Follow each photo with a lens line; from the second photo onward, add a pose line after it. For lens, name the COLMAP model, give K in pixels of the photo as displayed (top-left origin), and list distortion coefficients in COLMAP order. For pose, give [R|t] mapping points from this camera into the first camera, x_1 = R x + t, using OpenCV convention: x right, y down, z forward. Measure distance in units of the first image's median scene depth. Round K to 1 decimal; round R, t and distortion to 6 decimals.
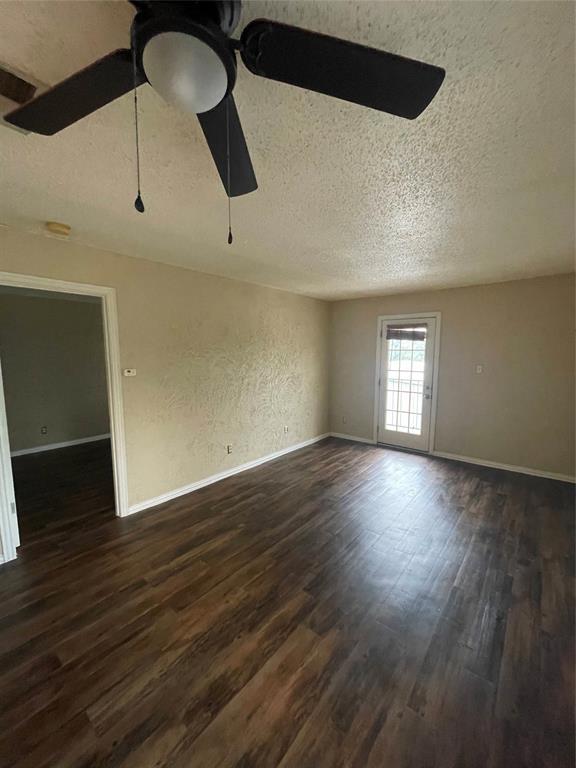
lens RADIAL K [[311.2, 0, 289.5], [0, 311.2, 385.6], [0, 0, 1]] dist [0.001058, 0.000522]
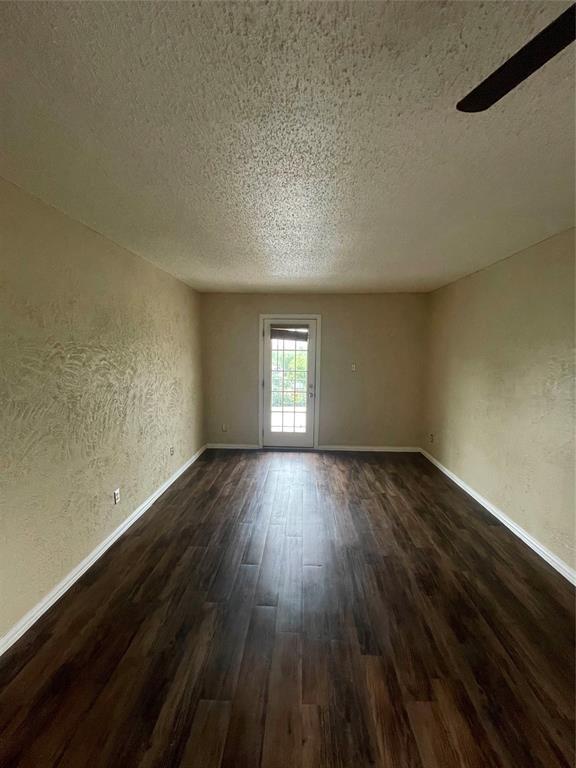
lens RADIAL K [[311.2, 0, 287.7], [0, 311.2, 385.4], [0, 0, 1]] dist [0.001058, 0.000522]
pose [[0.801092, -0.058731, 0.595653, -0.243028], [0.057781, 0.998115, 0.020703, -0.022770], [-0.595746, 0.017833, 0.802975, 0.210481]]
